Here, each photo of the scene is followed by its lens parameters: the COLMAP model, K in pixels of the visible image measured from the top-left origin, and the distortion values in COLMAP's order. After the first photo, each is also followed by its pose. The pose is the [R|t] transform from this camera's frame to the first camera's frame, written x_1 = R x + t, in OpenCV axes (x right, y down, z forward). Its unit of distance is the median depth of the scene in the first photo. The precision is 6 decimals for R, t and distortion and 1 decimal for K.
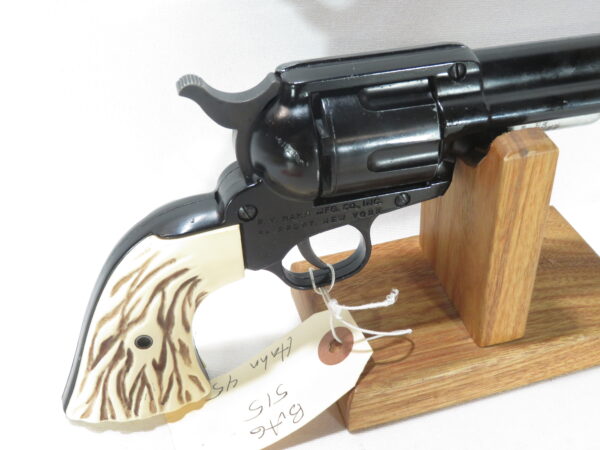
lens RADIAL K [[844.3, 0, 299.6], [0, 844.3, 224.8], [0, 0, 1]] dist [-0.035907, 0.000000]
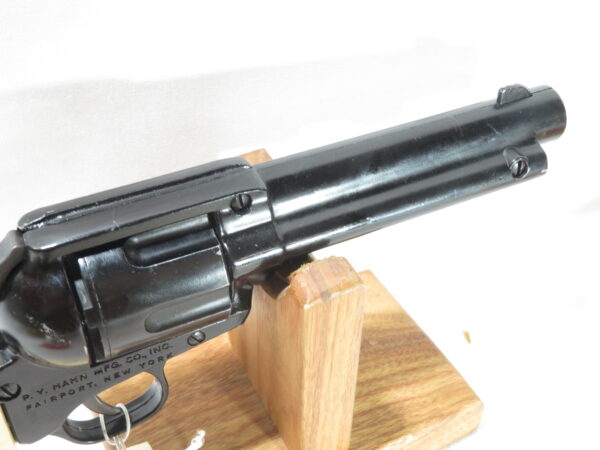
lens RADIAL K [[844.3, 0, 302.1], [0, 844.3, 222.0], [0, 0, 1]] dist [-0.035907, 0.000000]
pose [[0.975388, -0.114036, 0.188716, 0.078461], [0.097168, 0.990591, 0.096369, -0.217910], [-0.197930, -0.075660, 0.977292, 0.150223]]
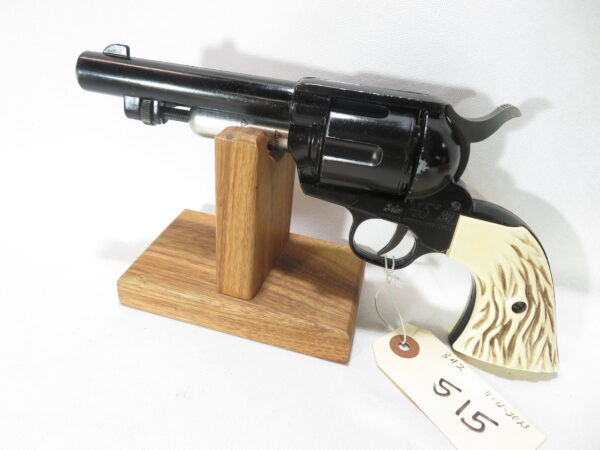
lens RADIAL K [[432.0, 0, 301.8], [0, 432.0, 225.9], [0, 0, 1]] dist [-0.005220, 0.005753]
pose [[0.851722, 0.382406, -0.358239, 0.582725], [-0.423762, 0.904815, -0.041651, 0.018798], [0.308212, 0.187283, 0.932701, 0.380680]]
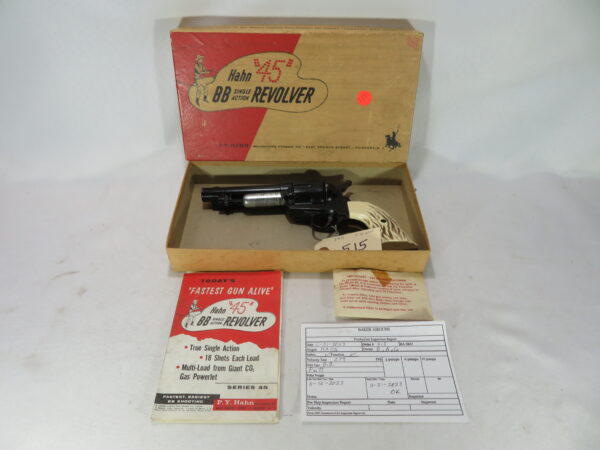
lens RADIAL K [[432.0, 0, 301.4], [0, 432.0, 227.9], [0, 0, 1]] dist [-0.005220, 0.005753]
pose [[0.943025, -0.213455, -0.255225, 0.808411], [-0.181315, 0.313487, -0.932122, 1.649287], [0.278976, 0.925291, 0.256924, 0.654702]]
